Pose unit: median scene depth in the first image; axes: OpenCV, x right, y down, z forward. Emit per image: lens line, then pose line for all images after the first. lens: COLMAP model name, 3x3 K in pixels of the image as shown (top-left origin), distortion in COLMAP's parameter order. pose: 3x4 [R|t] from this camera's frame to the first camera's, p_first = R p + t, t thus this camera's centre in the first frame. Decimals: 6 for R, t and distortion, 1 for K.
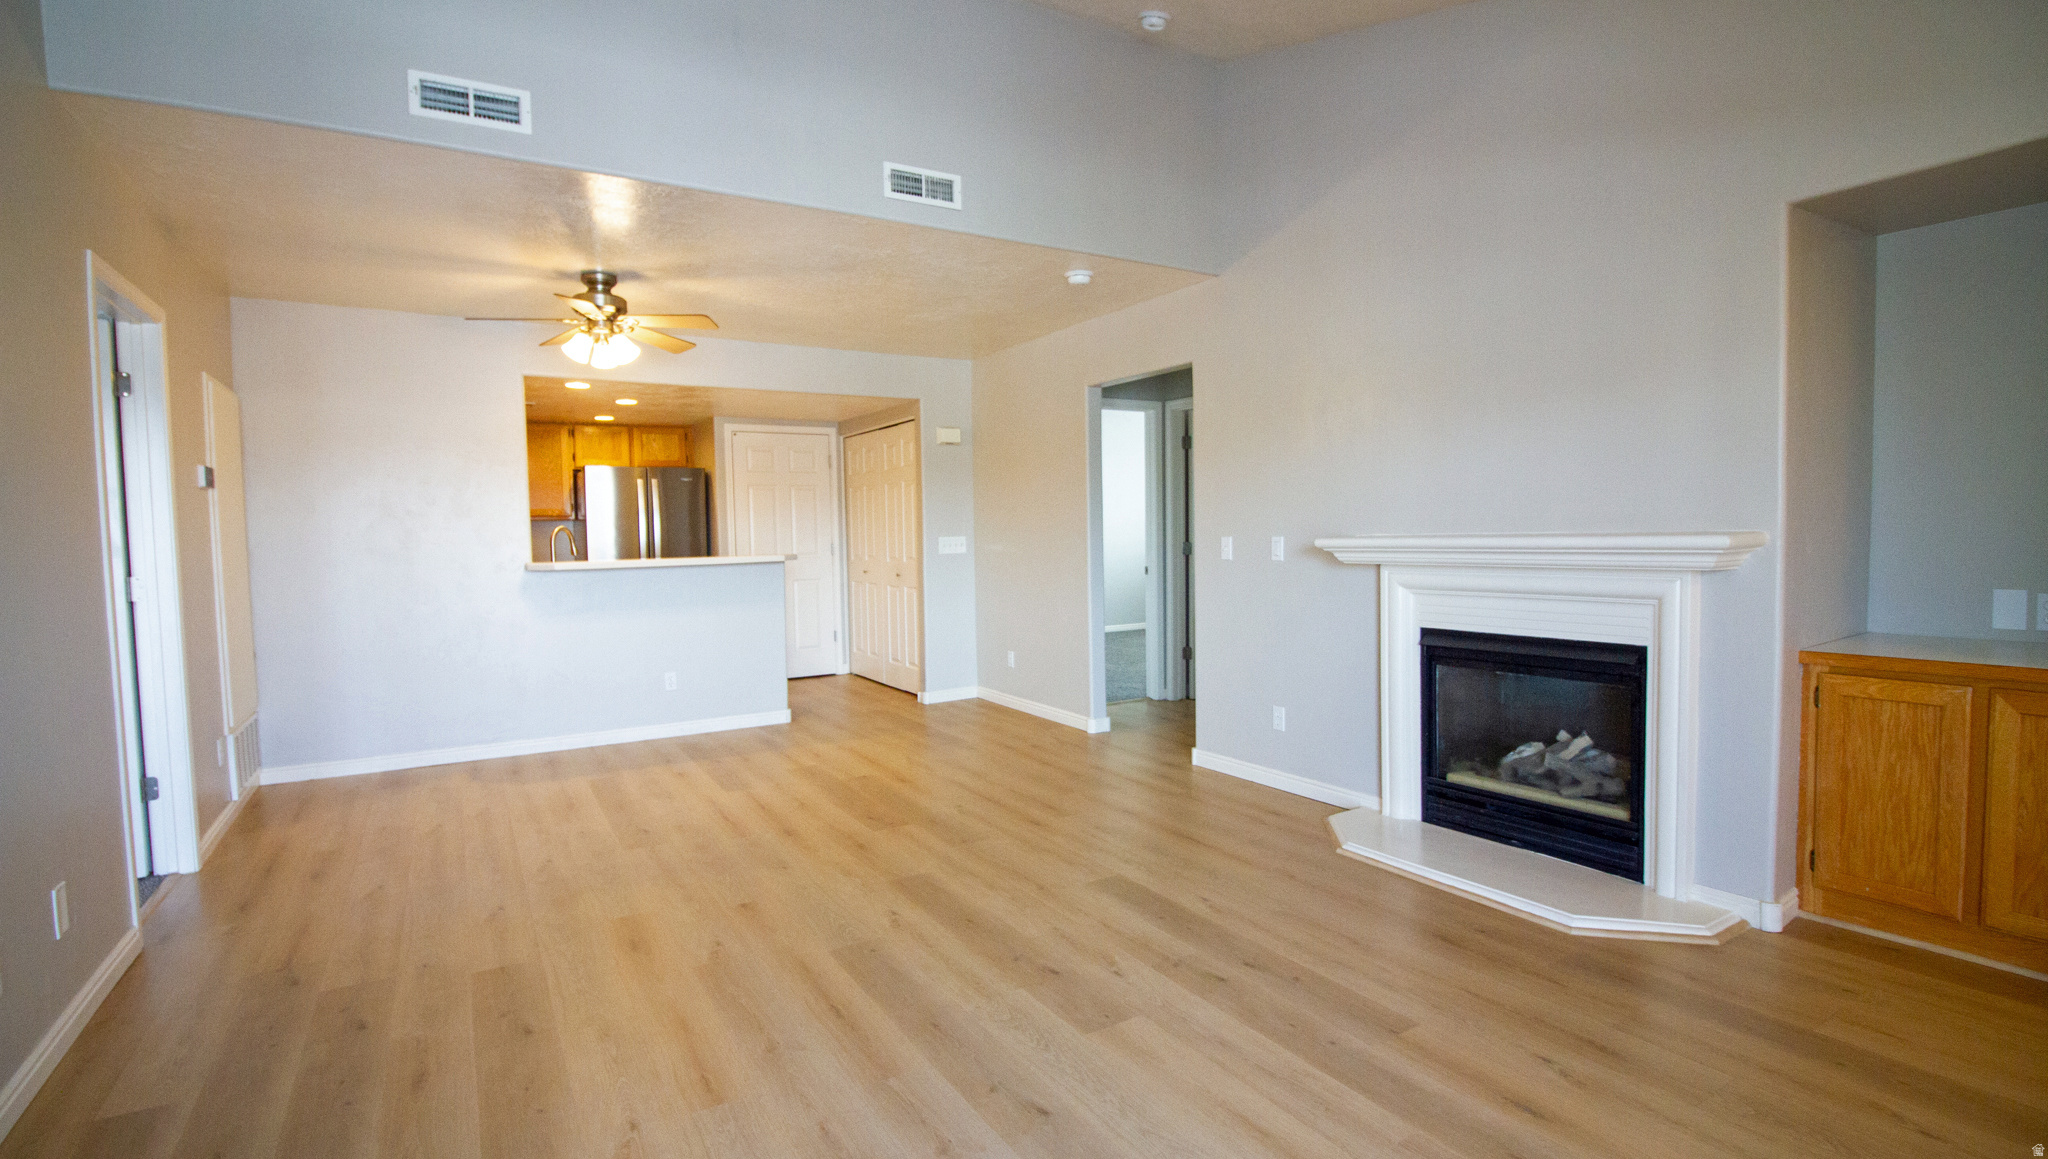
lens RADIAL K [[969.2, 0, 1024.0], [0, 969.2, 579.5], [0, 0, 1]] dist [-0.000374, -0.000006]
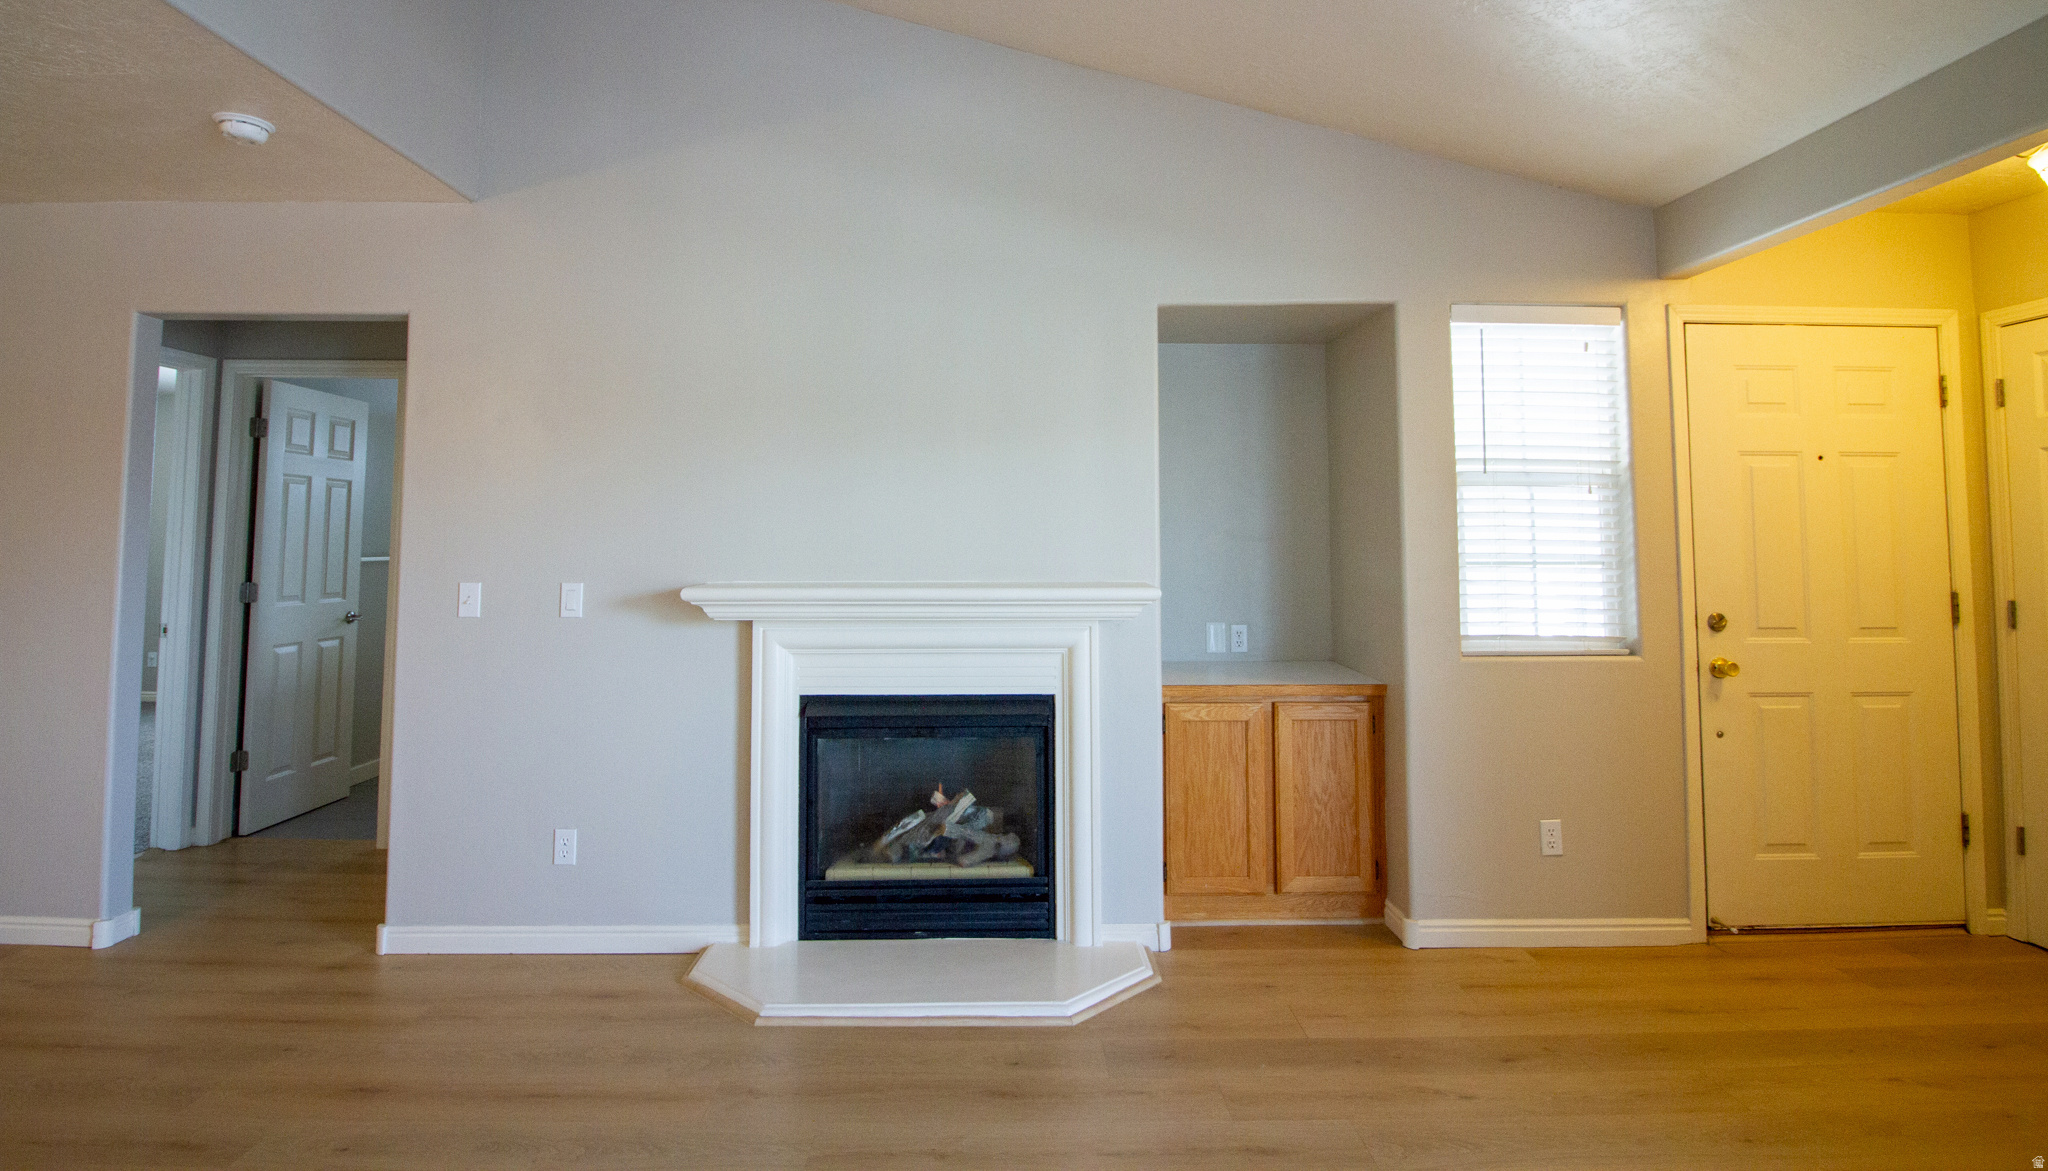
lens RADIAL K [[994.5, 0, 1022.9], [0, 994.5, 456.3], [0, 0, 1]] dist [-0.011433, -0.001254]
pose [[0.504956, 0.091857, 0.858243, -0.255577], [0.030369, 0.991815, -0.124021, -0.044430], [-0.862611, 0.088689, 0.498033, 0.421662]]
